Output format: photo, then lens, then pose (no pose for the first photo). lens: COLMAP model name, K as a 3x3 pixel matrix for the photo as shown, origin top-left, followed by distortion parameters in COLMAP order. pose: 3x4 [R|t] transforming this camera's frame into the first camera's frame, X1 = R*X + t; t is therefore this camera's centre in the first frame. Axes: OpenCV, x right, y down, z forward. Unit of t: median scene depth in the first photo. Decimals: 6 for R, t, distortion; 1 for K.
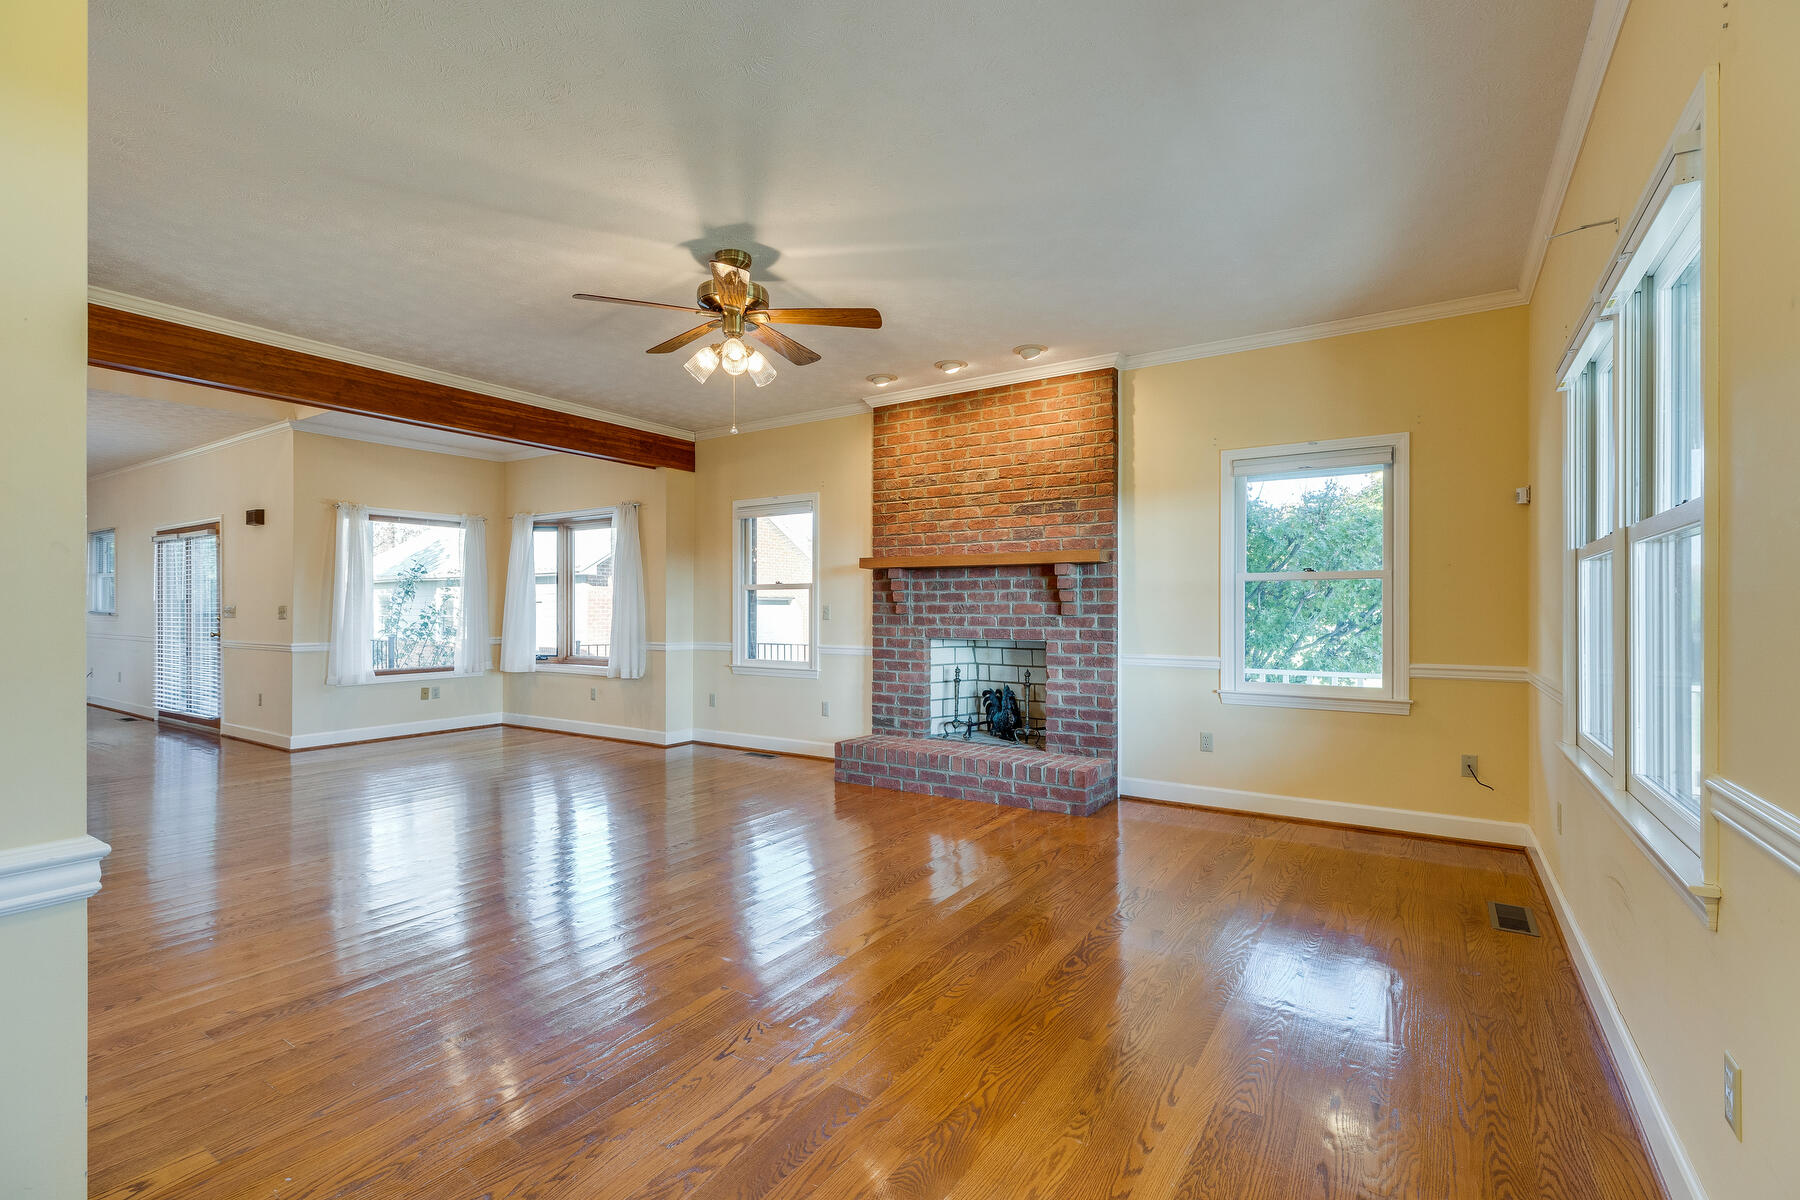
lens RADIAL K [[807.4, 0, 903.2], [0, 807.4, 604.4], [0, 0, 1]] dist [0.002604, -0.000917]
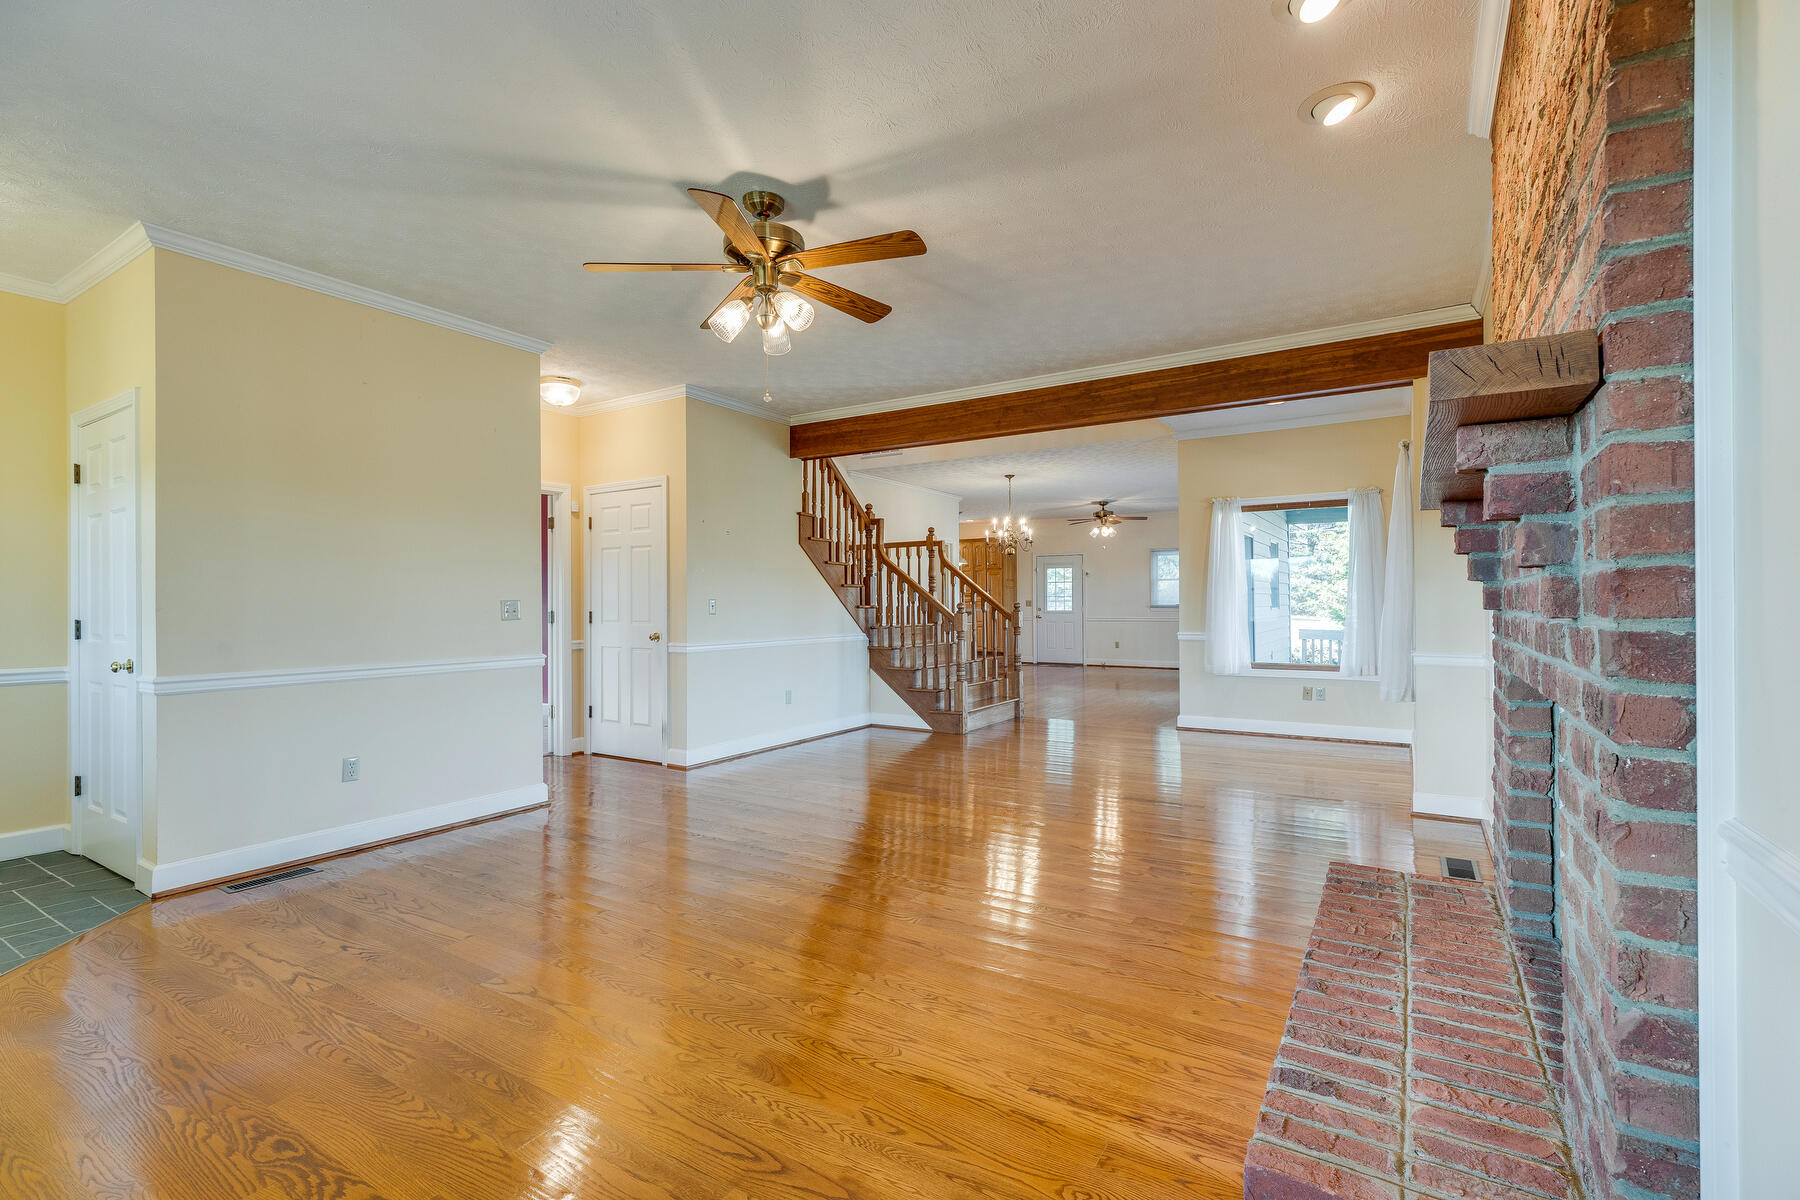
lens RADIAL K [[807.4, 0, 901.2], [0, 807.4, 593.8], [0, 0, 1]] dist [0.002604, -0.000917]
pose [[0.017135, -0.012866, -0.999770, 0.508492], [0.013089, 0.999834, -0.012643, 0.006397], [0.999768, -0.012870, 0.017301, 0.865371]]
